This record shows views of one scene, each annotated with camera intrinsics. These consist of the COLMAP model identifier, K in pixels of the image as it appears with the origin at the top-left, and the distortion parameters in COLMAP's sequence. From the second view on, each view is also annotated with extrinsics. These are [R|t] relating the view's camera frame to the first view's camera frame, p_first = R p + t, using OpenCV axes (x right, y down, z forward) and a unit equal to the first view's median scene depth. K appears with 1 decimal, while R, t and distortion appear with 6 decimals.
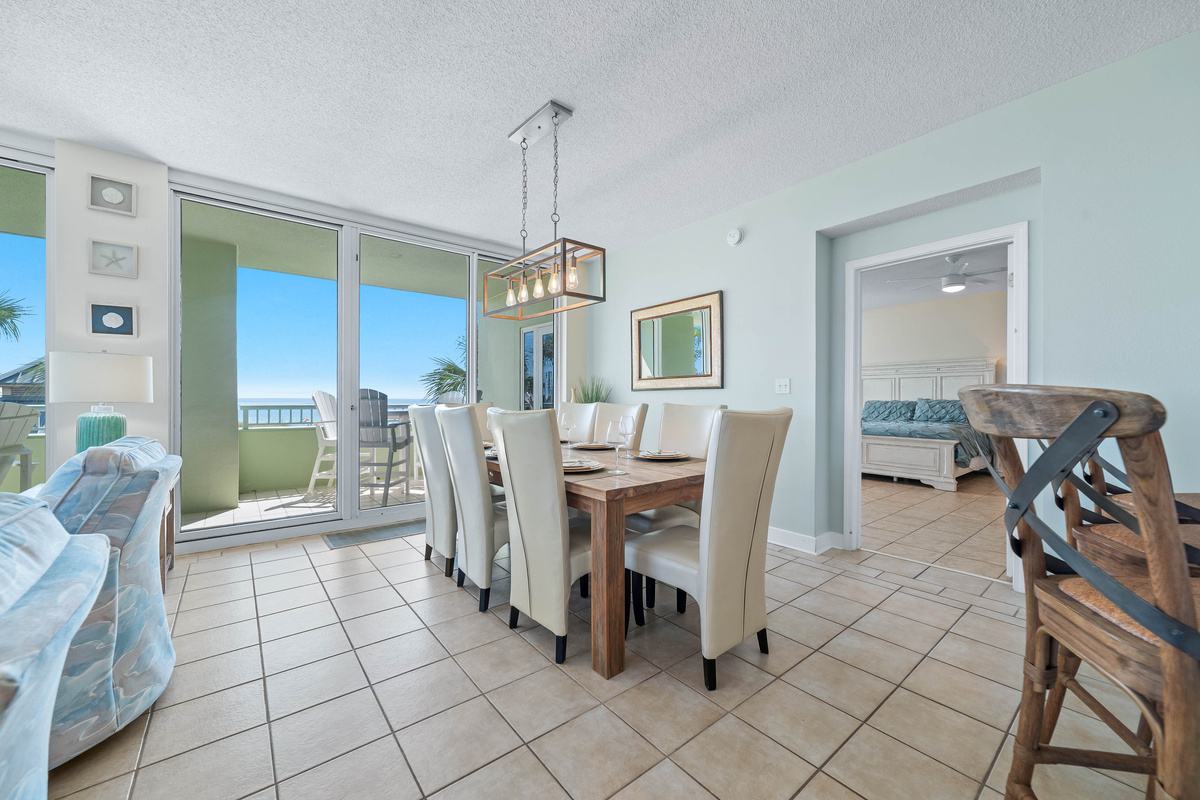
lens RADIAL K [[450.9, 0, 600.0], [0, 450.9, 400.0], [0, 0, 1]] dist [-0.001339, -0.000146]
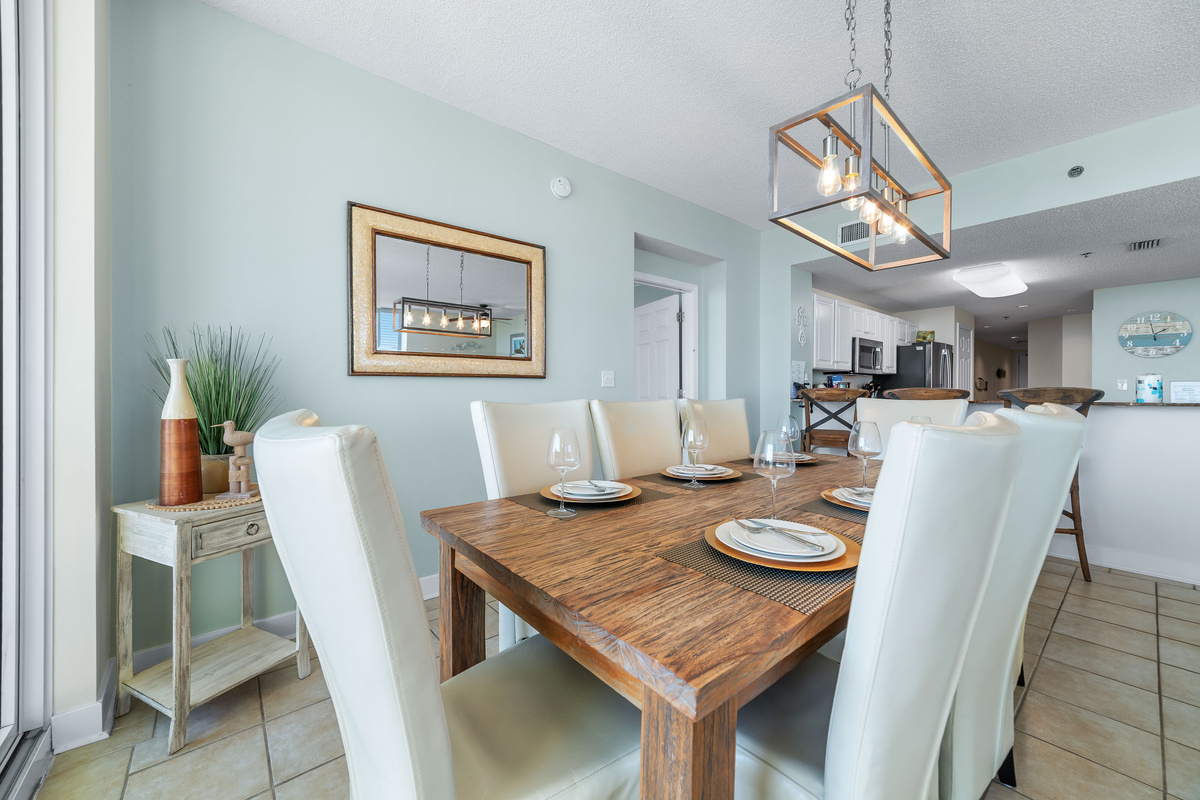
lens RADIAL K [[459.1, 0, 596.9], [0, 459.1, 395.0], [0, 0, 1]] dist [-0.000907, 0.000062]
pose [[-0.012199, -0.003770, 0.999918, -0.482839], [0.005225, 0.999979, 0.003834, -0.000446], [-0.999912, 0.005272, -0.012179, 0.902432]]
